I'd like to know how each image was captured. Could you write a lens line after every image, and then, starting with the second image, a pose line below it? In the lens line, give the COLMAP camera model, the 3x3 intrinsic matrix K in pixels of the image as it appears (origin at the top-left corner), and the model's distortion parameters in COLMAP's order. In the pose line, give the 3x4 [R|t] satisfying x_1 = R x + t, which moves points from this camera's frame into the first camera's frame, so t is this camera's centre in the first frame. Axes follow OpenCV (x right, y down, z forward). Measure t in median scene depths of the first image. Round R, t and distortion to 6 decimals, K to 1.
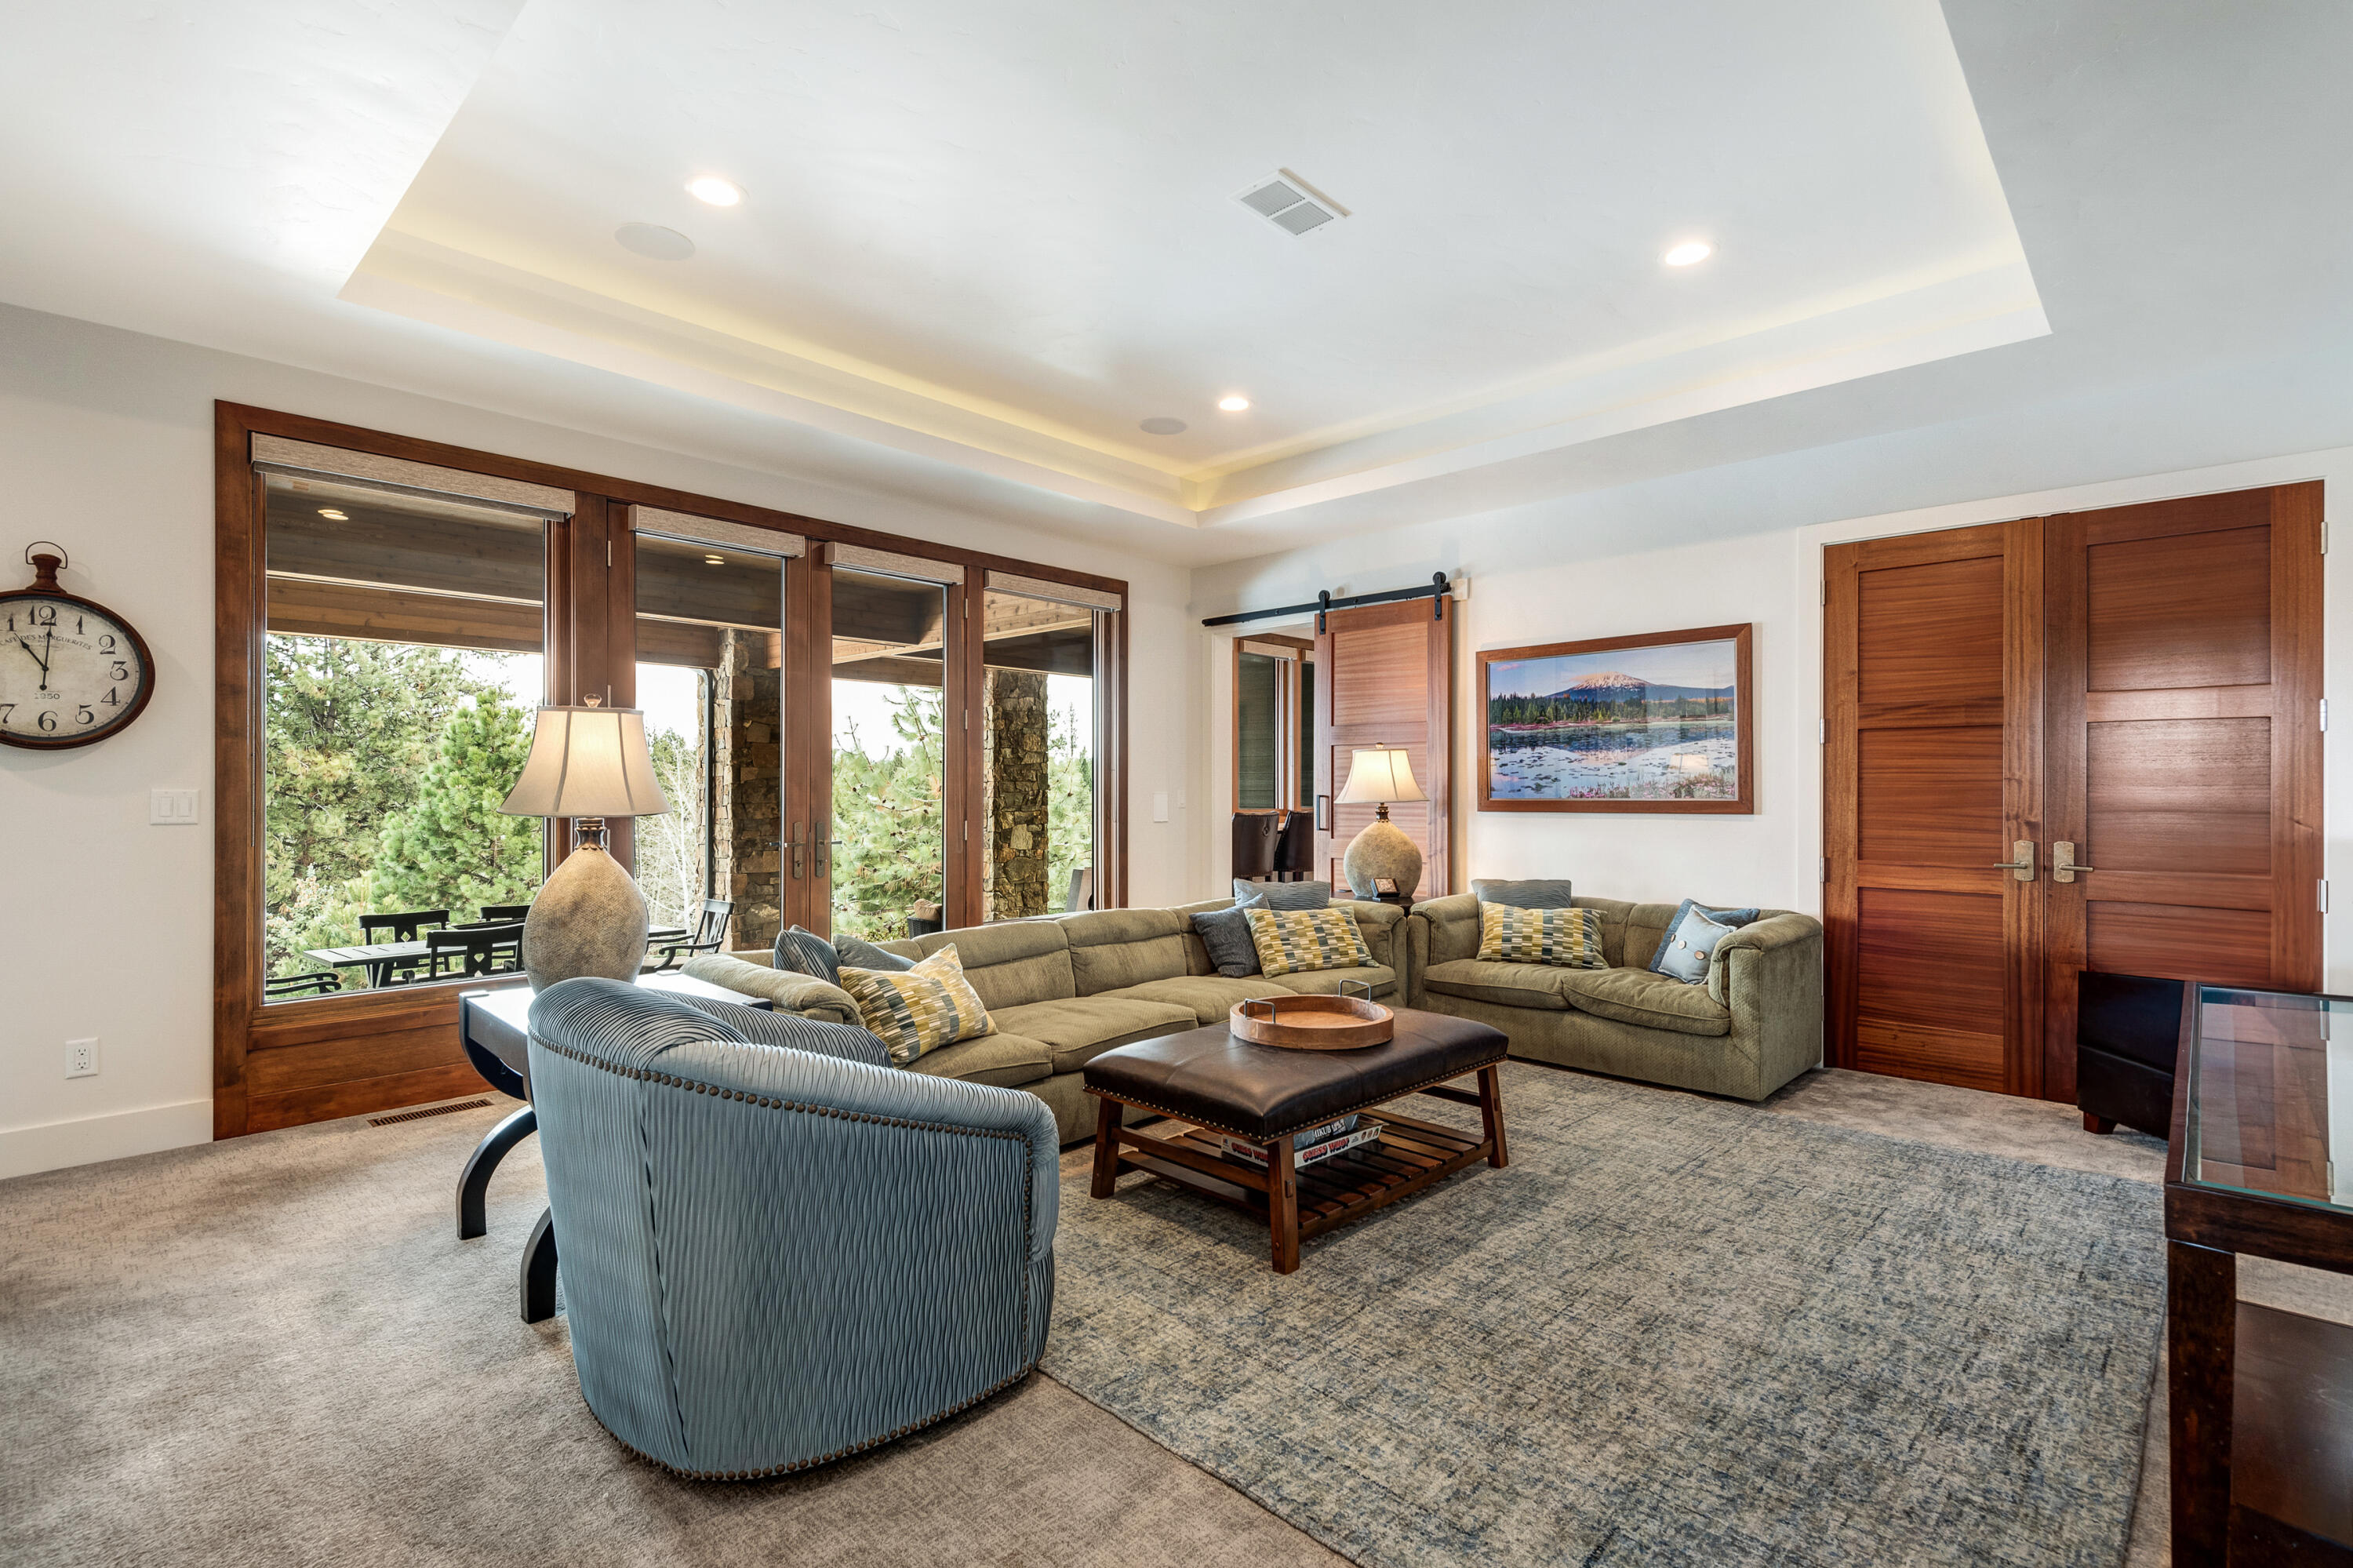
lens RADIAL K [[1091.6, 0, 1169.7], [0, 1091.6, 788.8], [0, 0, 1]] dist [0.009797, -0.004057]
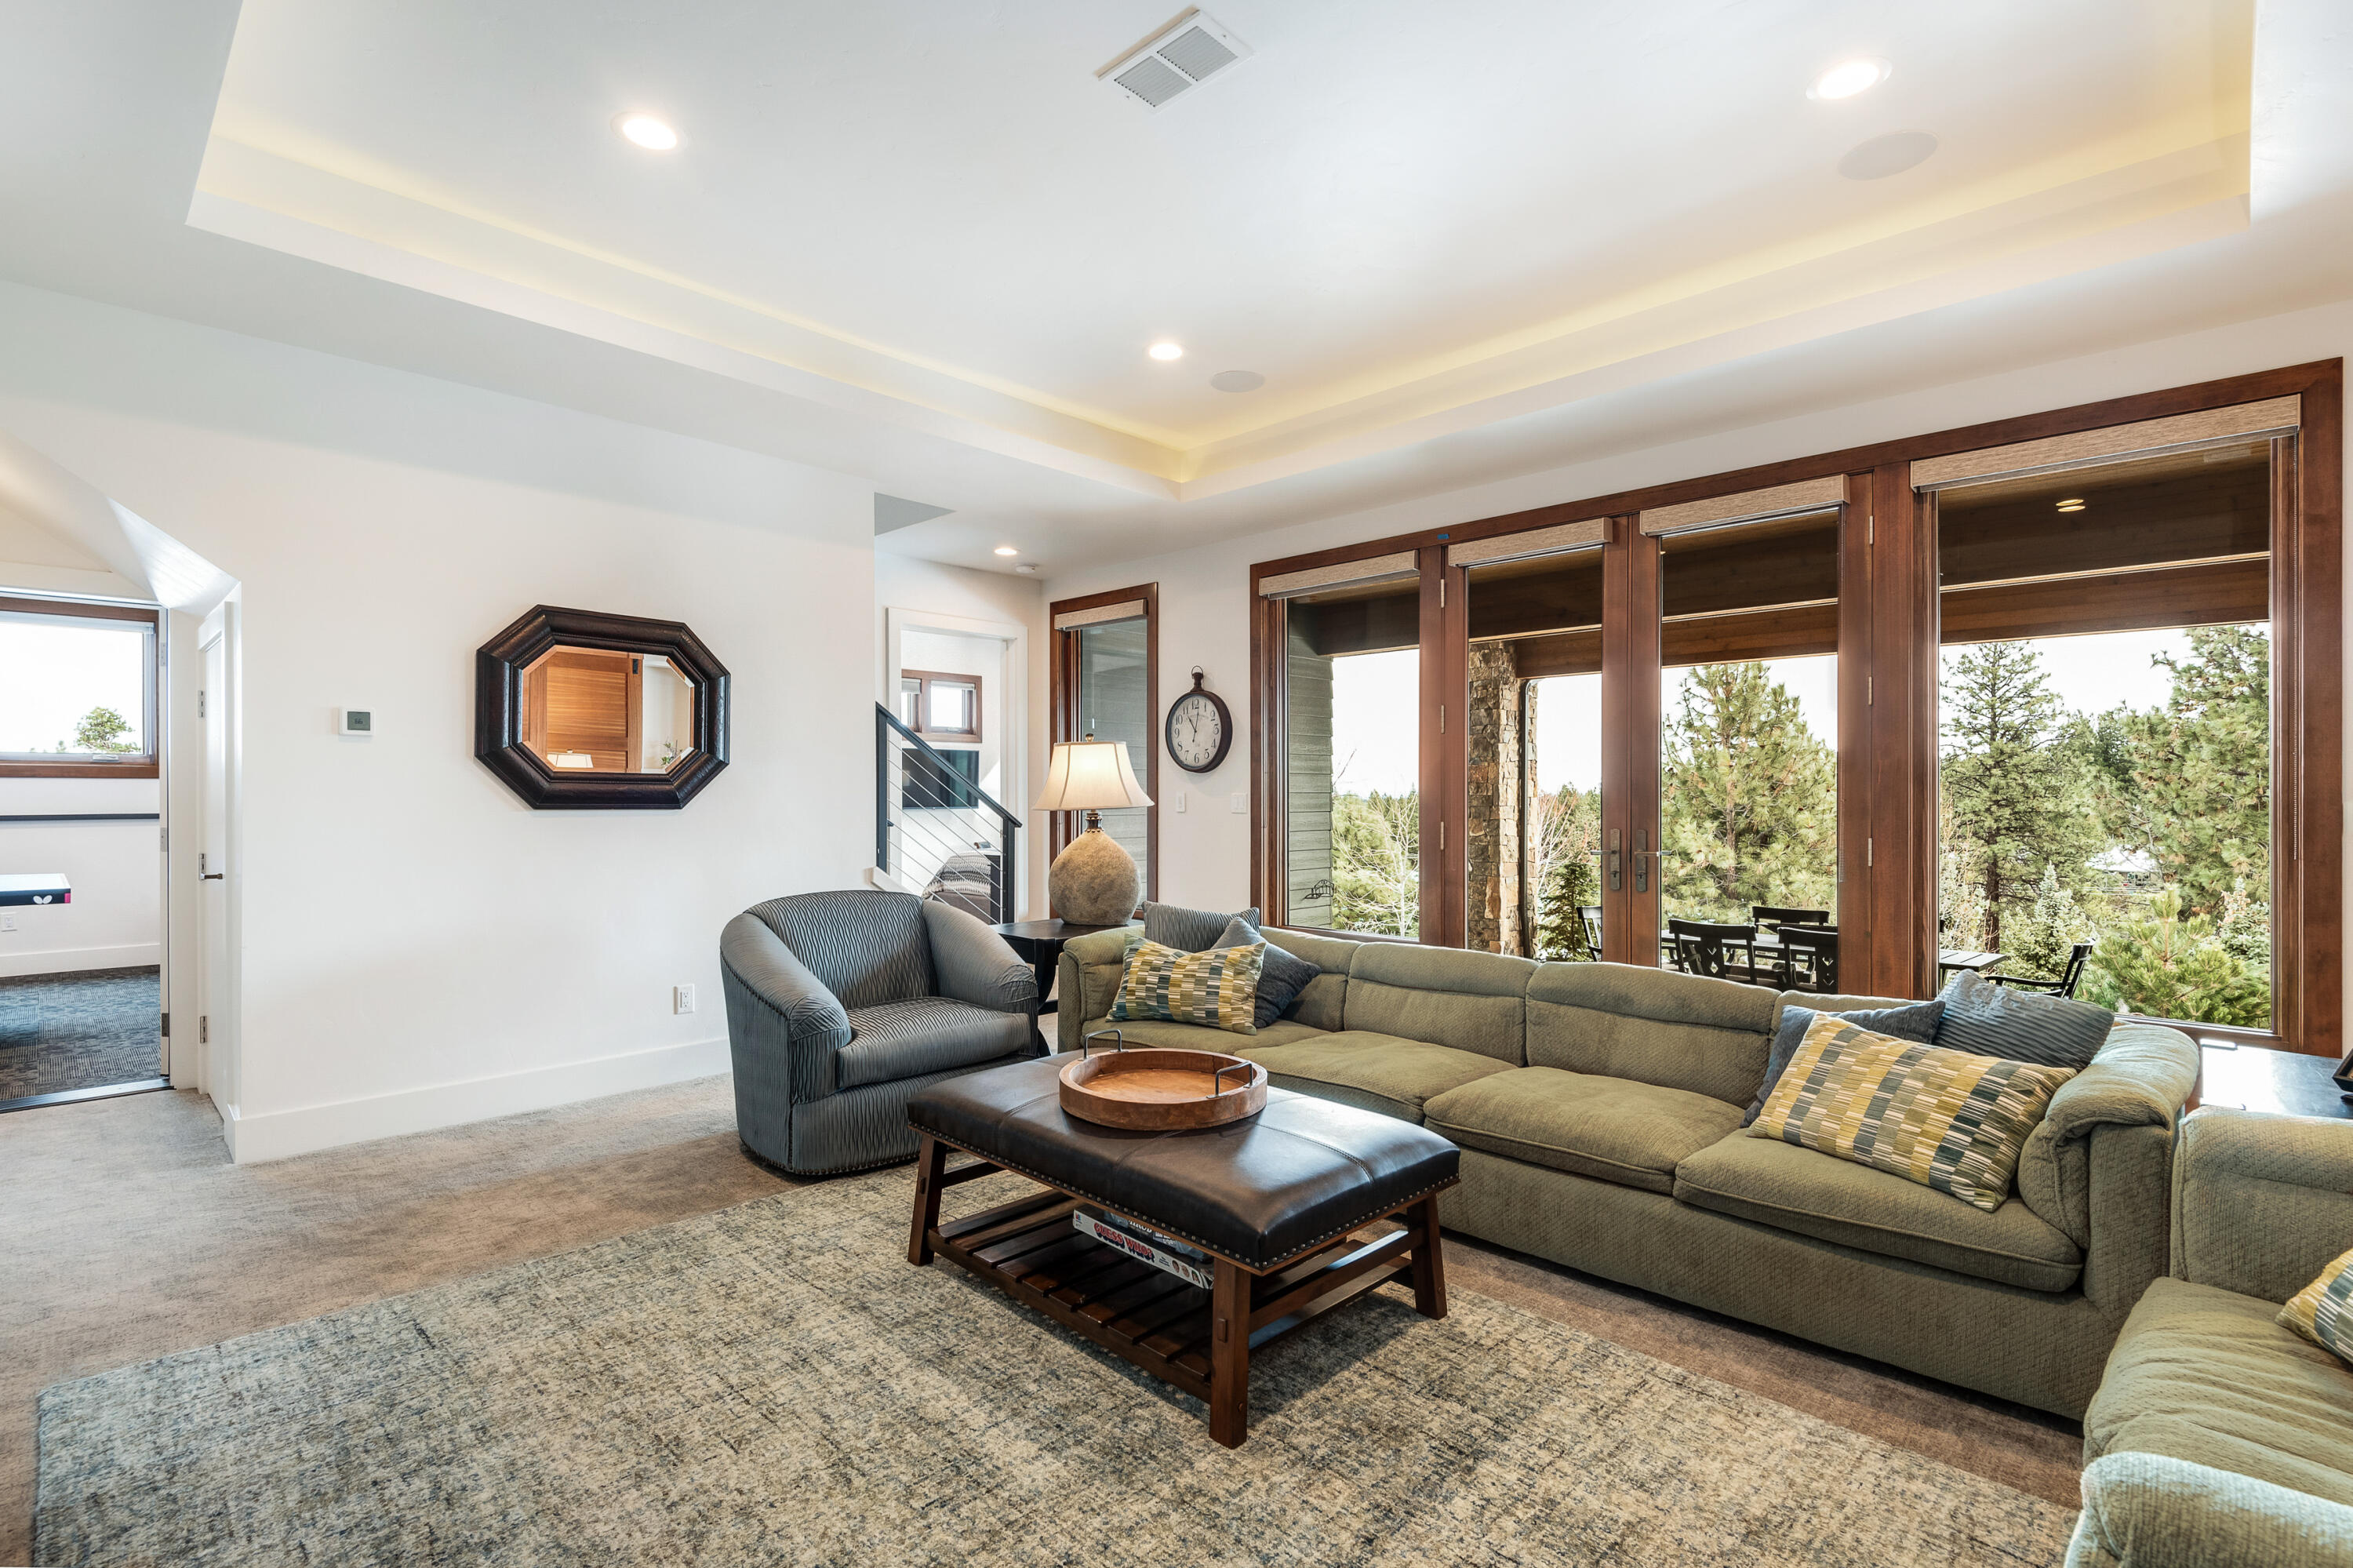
lens RADIAL K [[1091.6, 0, 1161.8], [0, 1091.6, 792.6], [0, 0, 1]] dist [0.009797, -0.004057]
pose [[-0.015752, -0.003781, -0.999869, 0.976254], [-0.000220, 0.999993, -0.003778, 0.004402], [0.999876, 0.000161, -0.015752, 1.077224]]
